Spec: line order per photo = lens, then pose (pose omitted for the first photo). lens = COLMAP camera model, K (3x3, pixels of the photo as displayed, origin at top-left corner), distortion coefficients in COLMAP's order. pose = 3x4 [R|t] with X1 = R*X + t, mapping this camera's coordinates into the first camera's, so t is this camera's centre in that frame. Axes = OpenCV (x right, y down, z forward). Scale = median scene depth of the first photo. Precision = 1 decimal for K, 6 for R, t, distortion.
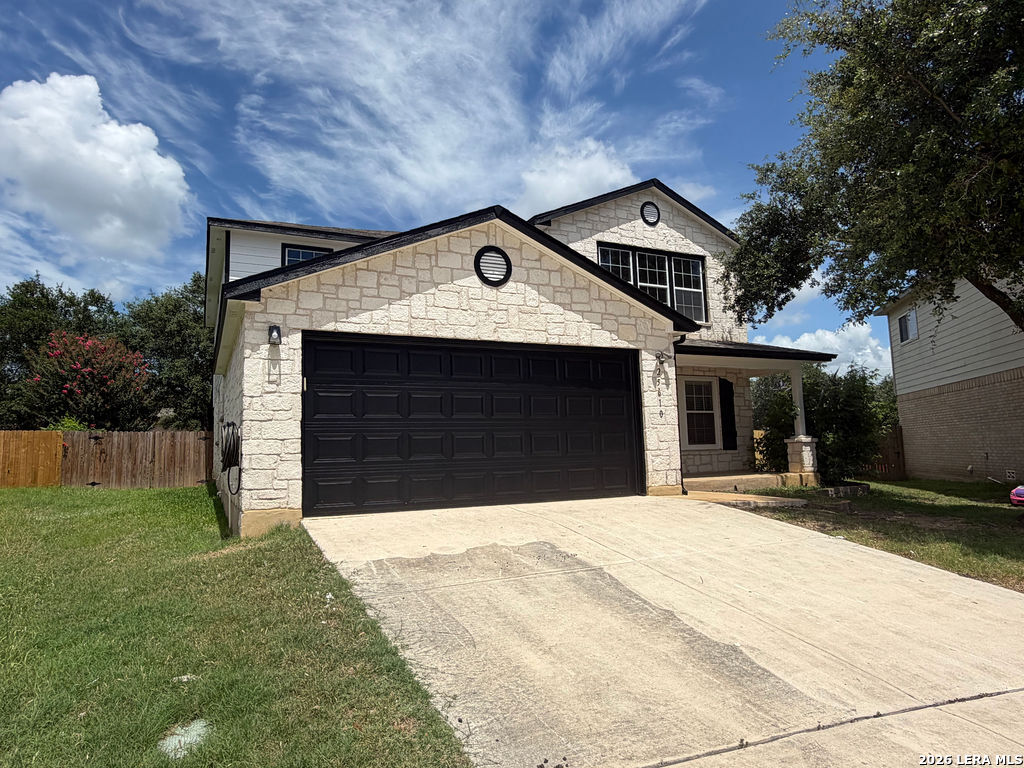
lens RADIAL K [[650.8, 0, 502.3], [0, 650.8, 380.1], [0, 0, 1]] dist [0.004010, -0.001684]
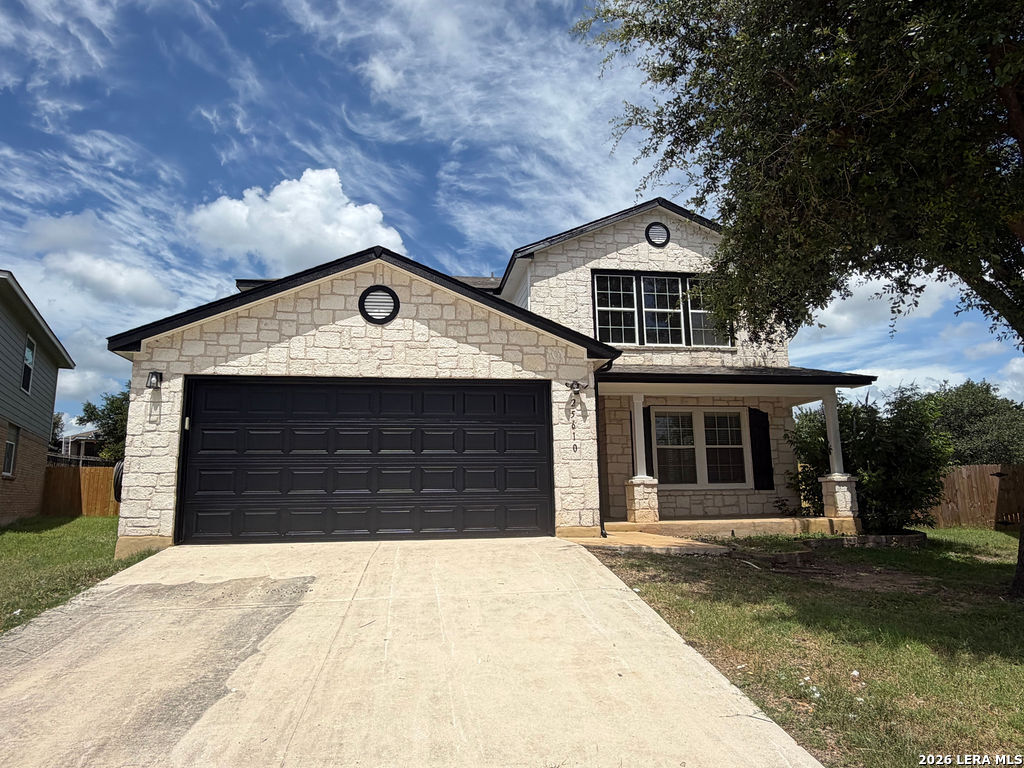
lens RADIAL K [[650.8, 0, 506.9], [0, 650.8, 382.9], [0, 0, 1]] dist [0.004010, -0.001684]
pose [[0.953403, -0.038201, -0.299272, 0.299683], [0.021541, 0.998039, -0.058772, 0.007948], [0.300930, 0.049587, 0.952356, 0.055963]]
